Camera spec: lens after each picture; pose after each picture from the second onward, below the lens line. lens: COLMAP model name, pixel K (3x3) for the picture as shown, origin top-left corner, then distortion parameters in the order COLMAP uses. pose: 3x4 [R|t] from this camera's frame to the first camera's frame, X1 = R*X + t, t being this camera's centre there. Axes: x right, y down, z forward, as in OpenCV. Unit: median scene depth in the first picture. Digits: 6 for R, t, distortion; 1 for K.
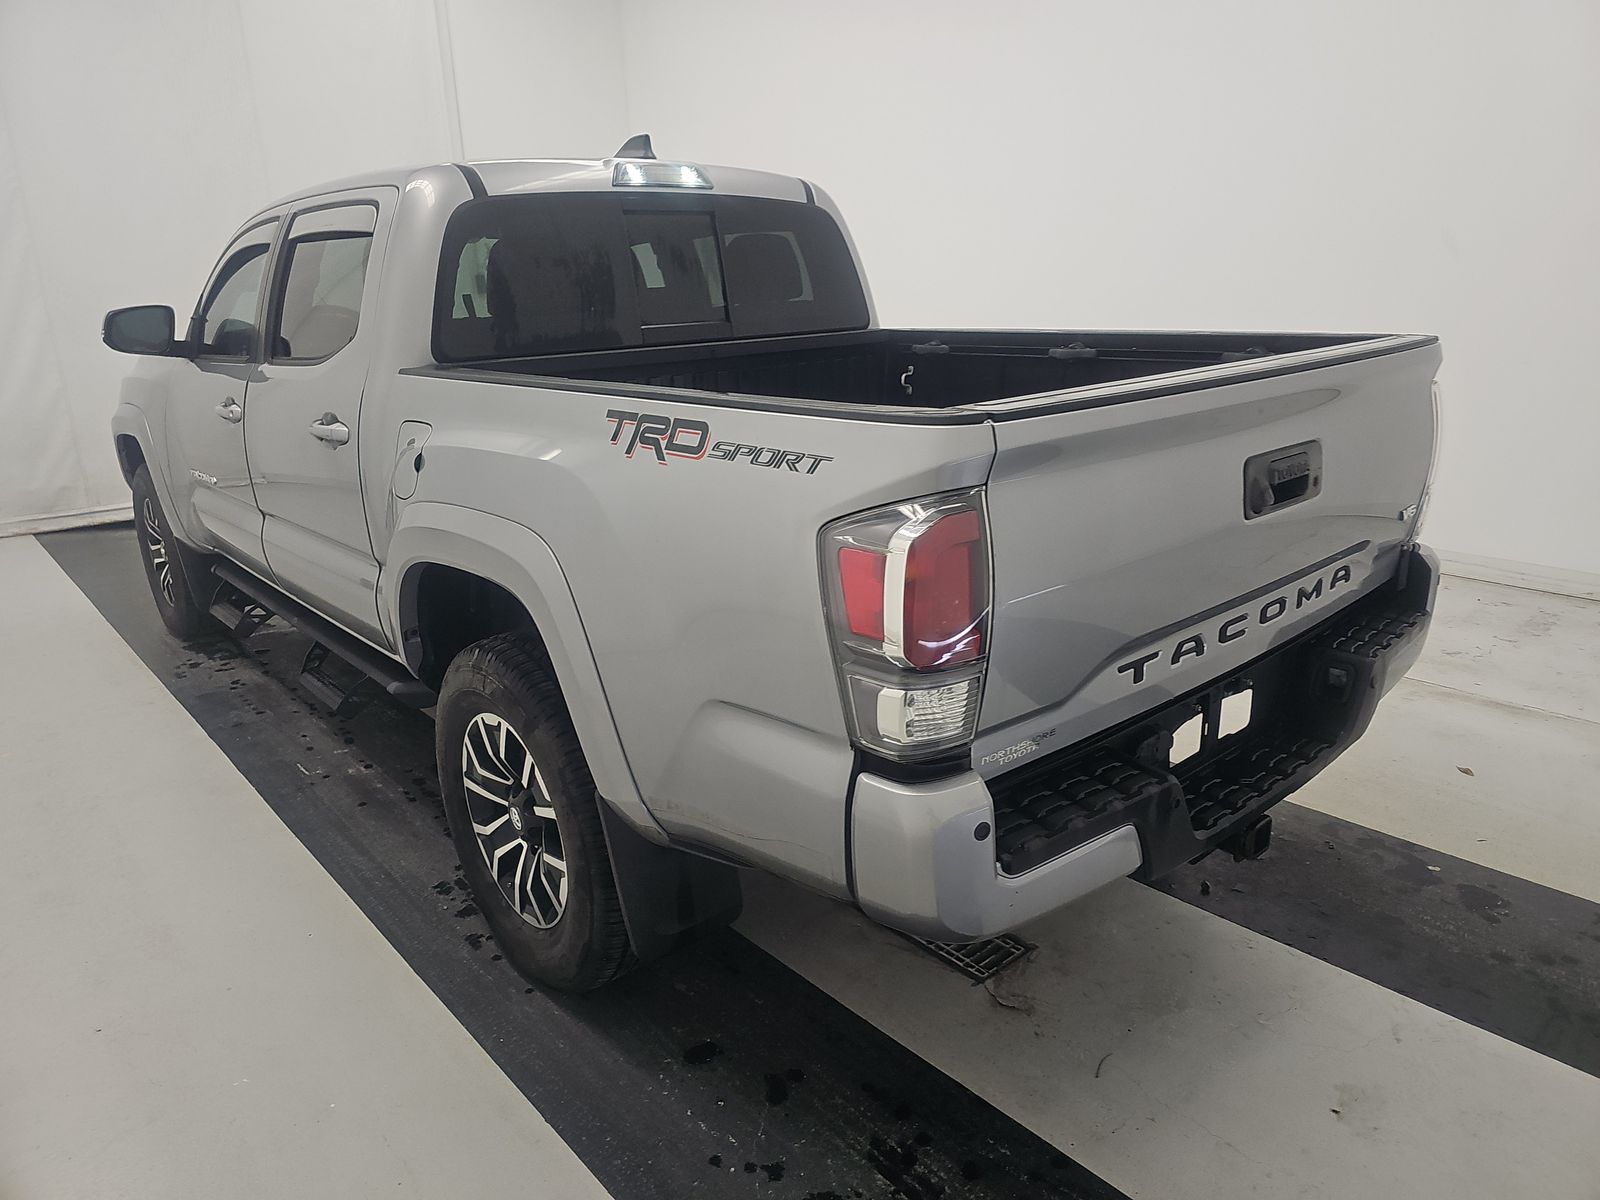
lens RADIAL K [[1075.1, 0, 800.0], [0, 1075.1, 600.0], [0, 0, 1]] dist [0.077717, -0.098330]
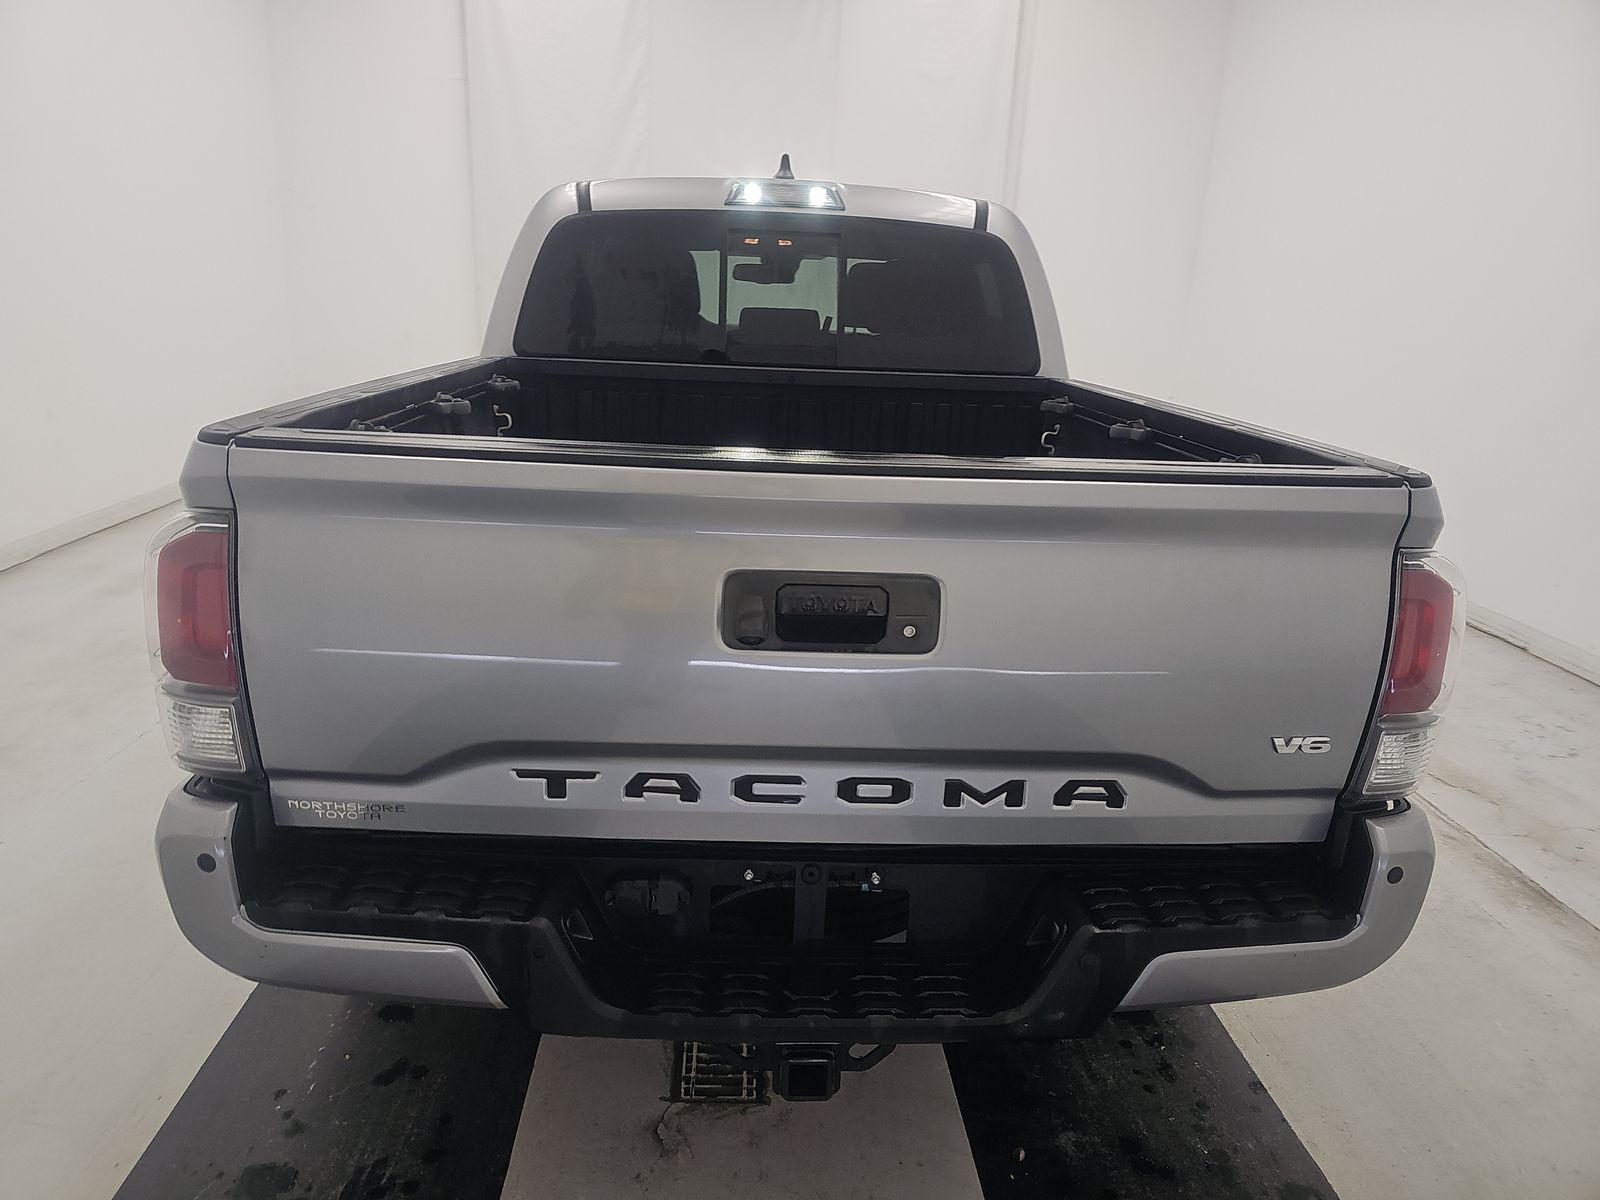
lens RADIAL K [[1075.1, 0, 800.0], [0, 1075.1, 600.0], [0, 0, 1]] dist [0.077717, -0.098330]
pose [[0.769282, 0.238122, -0.592878, 0.515315], [-0.246107, 0.966786, 0.068965, -0.099578], [0.589608, 0.092858, 0.802334, 0.234993]]
